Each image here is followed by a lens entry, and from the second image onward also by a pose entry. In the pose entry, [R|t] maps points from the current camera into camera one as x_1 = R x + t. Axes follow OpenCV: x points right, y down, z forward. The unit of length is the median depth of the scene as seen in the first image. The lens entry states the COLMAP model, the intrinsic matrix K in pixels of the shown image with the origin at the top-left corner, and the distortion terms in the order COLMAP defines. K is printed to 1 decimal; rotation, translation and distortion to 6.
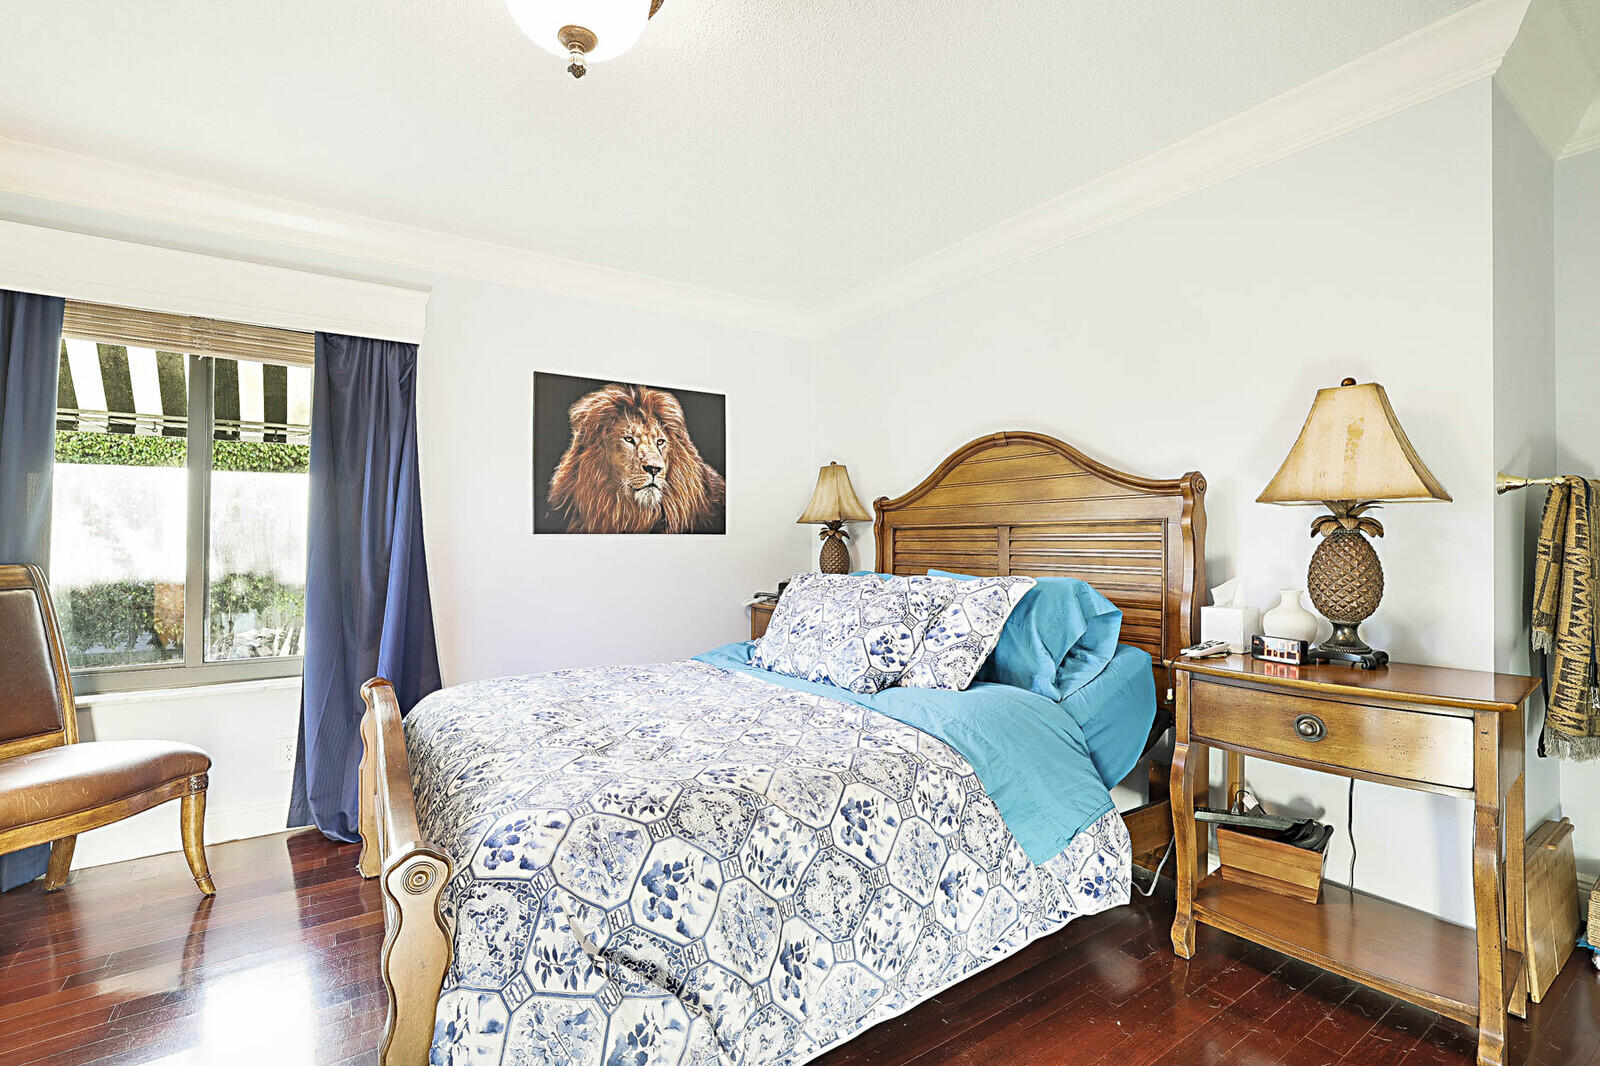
lens RADIAL K [[734.3, 0, 768.0], [0, 734.3, 544.9], [0, 0, 1]] dist [-0.026966, 0.001147]
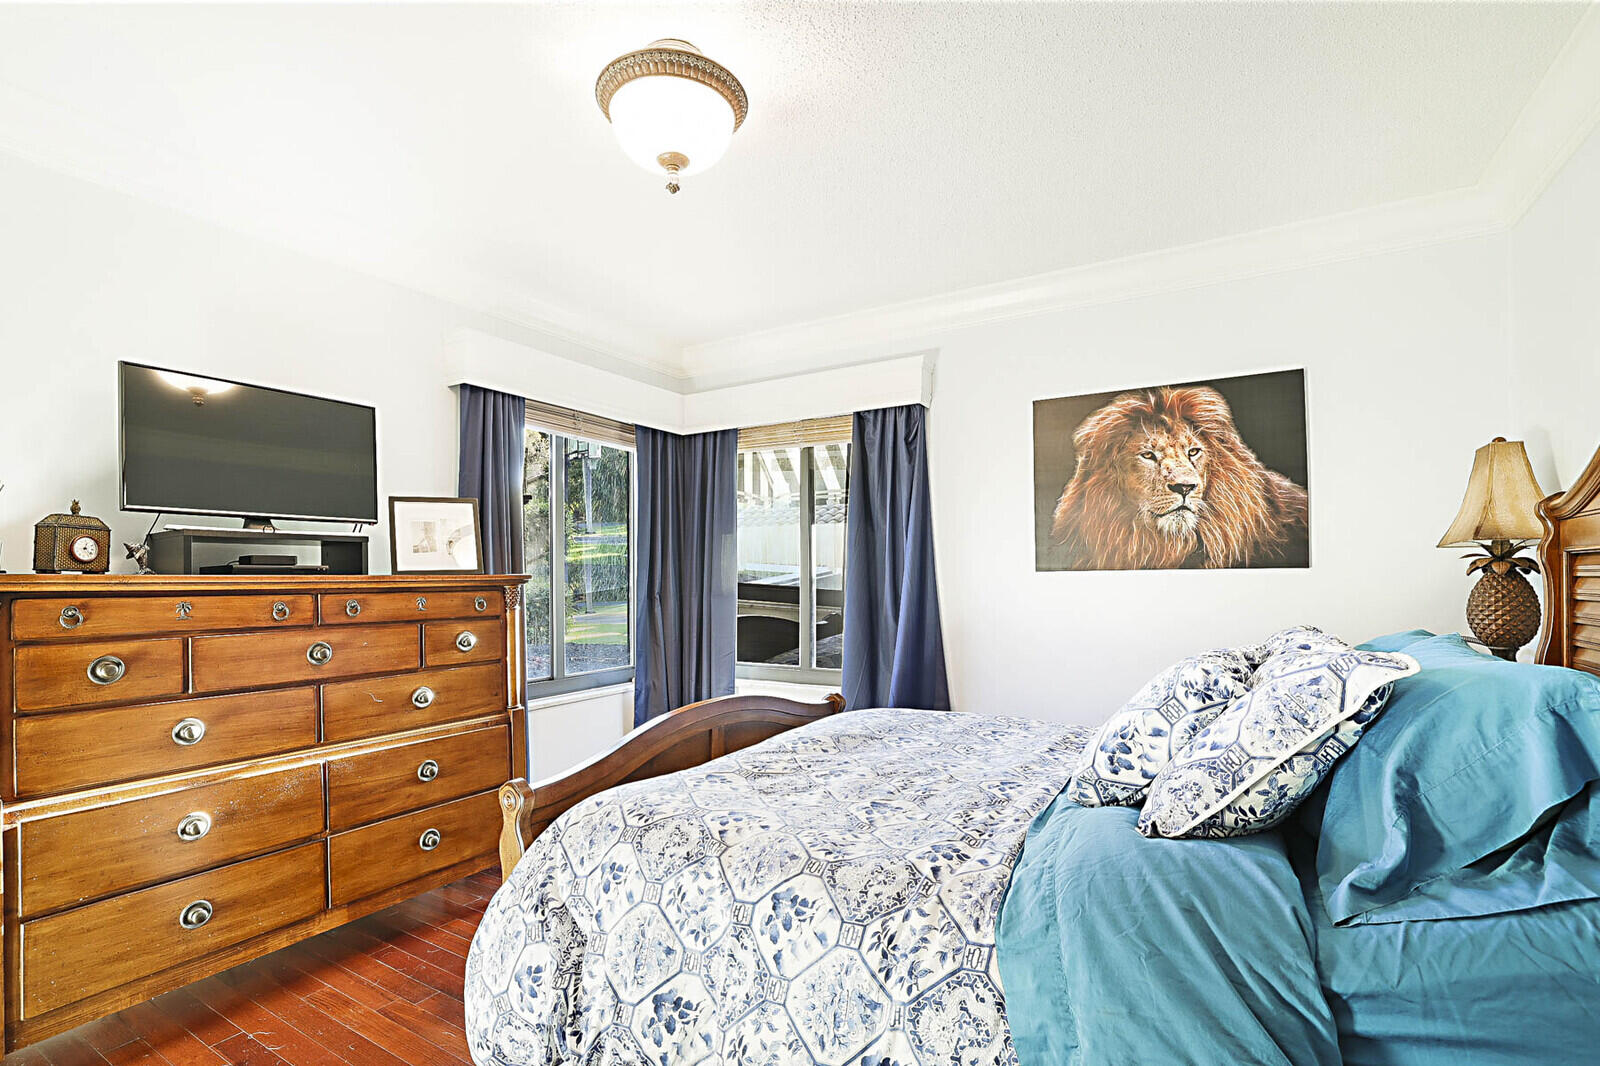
lens RADIAL K [[747.7, 0, 797.1], [0, 747.7, 577.5], [0, 0, 1]] dist [-0.023644, -0.000037]
pose [[0.431244, -0.003529, -0.902229, 0.398990], [0.002106, 0.999994, -0.002904, -0.004570], [0.902233, -0.000648, 0.431248, 0.283783]]
